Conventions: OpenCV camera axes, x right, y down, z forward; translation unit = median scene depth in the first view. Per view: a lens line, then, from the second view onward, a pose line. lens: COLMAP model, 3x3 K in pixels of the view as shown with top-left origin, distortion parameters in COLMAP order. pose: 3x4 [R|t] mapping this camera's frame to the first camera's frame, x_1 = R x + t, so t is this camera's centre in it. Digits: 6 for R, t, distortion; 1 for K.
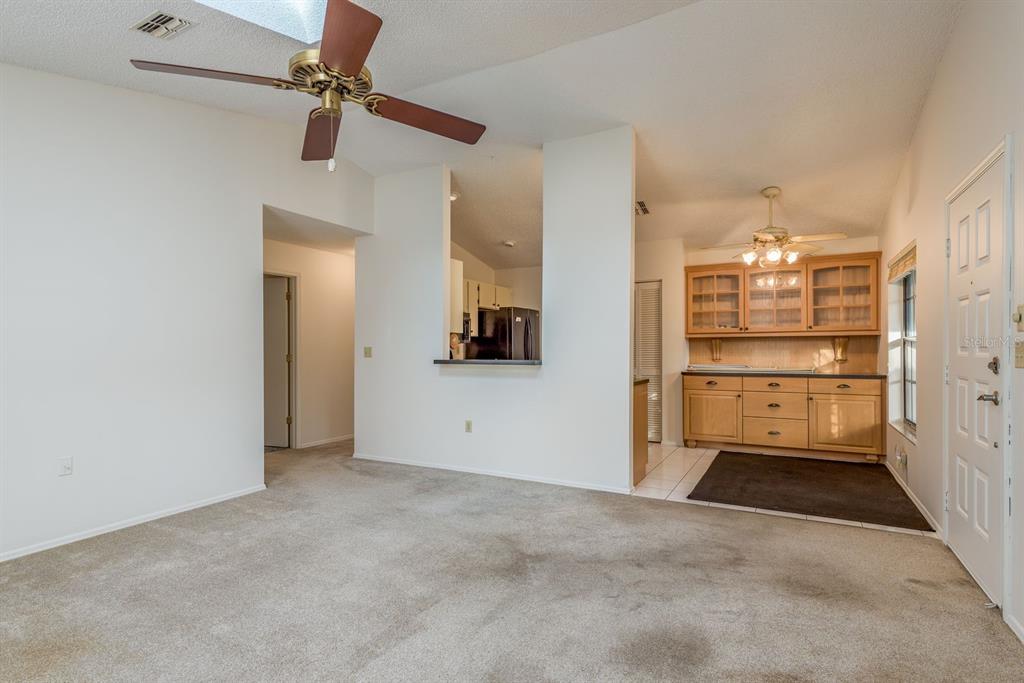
lens RADIAL K [[521.8, 0, 511.6], [0, 521.8, 353.0], [0, 0, 1]] dist [0.002638, 0.000132]
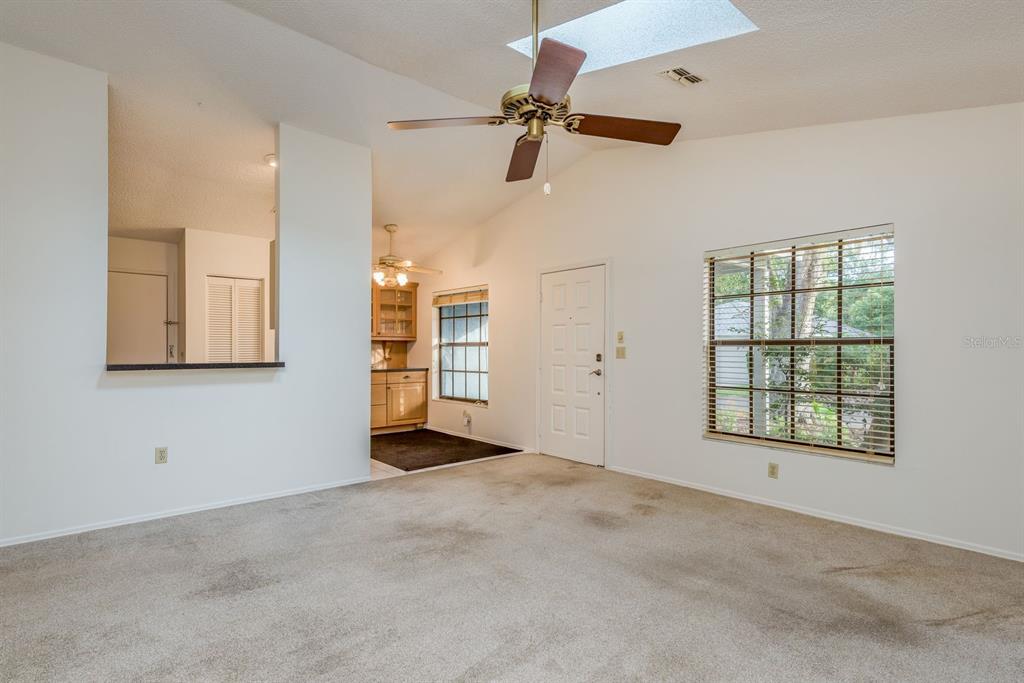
lens RADIAL K [[518.1, 0, 512.0], [0, 518.1, 341.5], [0, 0, 1]] dist [0.017723, -0.000406]
pose [[0.345368, 0.016608, 0.938320, -0.693977], [0.008037, 0.999754, -0.020654, -0.000173], [-0.938433, 0.014675, 0.345150, 0.321184]]
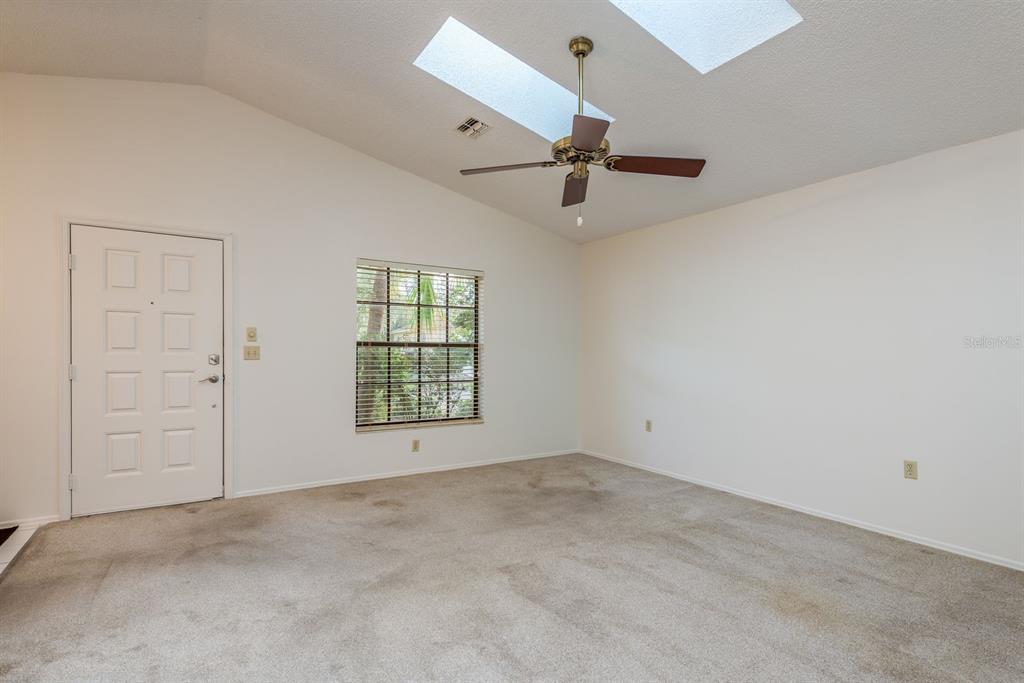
lens RADIAL K [[505.6, 0, 519.0], [0, 505.6, 356.7], [0, 0, 1]] dist [0.002219, -0.000265]
pose [[-0.880869, -0.010343, 0.473248, -0.405332], [-0.001191, 0.999807, 0.019635, -0.009615], [-0.473359, 0.016732, -0.880711, 1.093193]]
